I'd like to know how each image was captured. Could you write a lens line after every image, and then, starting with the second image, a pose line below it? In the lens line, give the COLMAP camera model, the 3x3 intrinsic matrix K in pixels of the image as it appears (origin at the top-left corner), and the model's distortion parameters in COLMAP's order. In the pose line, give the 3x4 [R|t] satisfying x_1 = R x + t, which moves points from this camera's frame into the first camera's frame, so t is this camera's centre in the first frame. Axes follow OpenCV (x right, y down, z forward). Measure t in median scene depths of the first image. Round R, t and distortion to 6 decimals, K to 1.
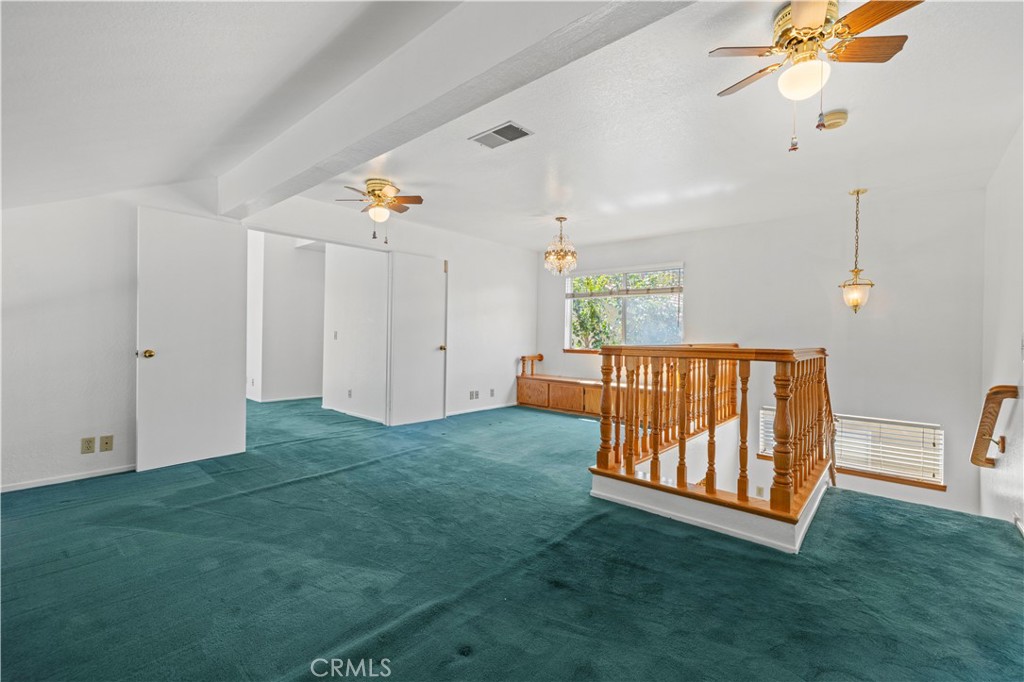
lens RADIAL K [[443.6, 0, 508.9], [0, 443.6, 339.4], [0, 0, 1]] dist [0.021981, -0.001262]
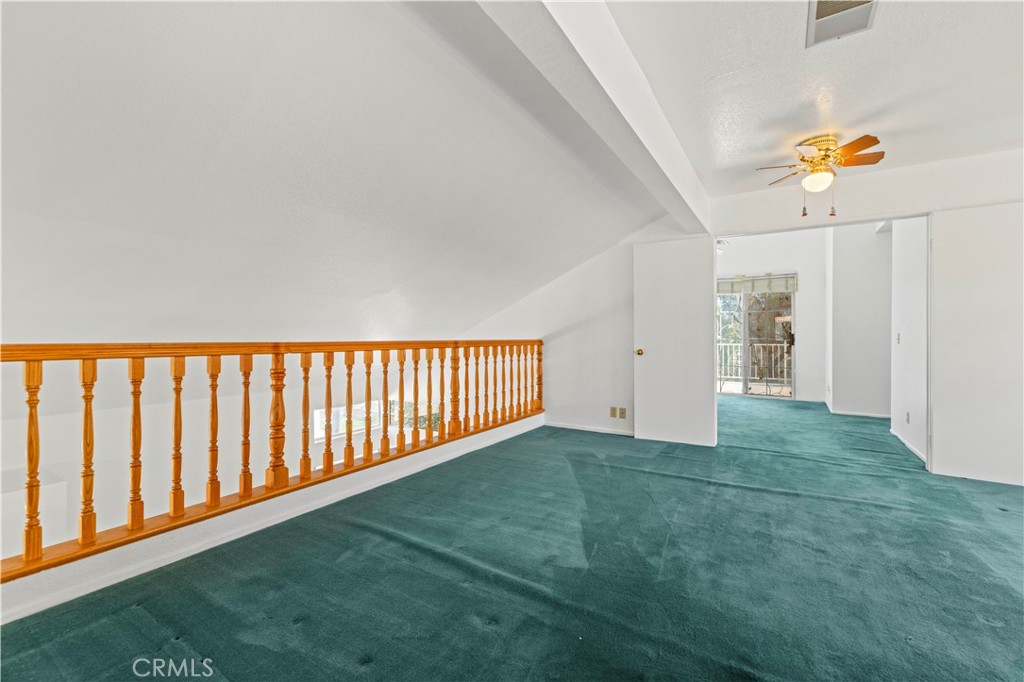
lens RADIAL K [[443.6, 0, 509.8], [0, 443.6, 339.2], [0, 0, 1]] dist [0.021981, -0.001262]
pose [[0.176982, -0.005207, -0.984200, 0.455222], [-0.008637, 0.999939, -0.006844, 0.005489], [0.984176, 0.009711, 0.176926, 0.391353]]
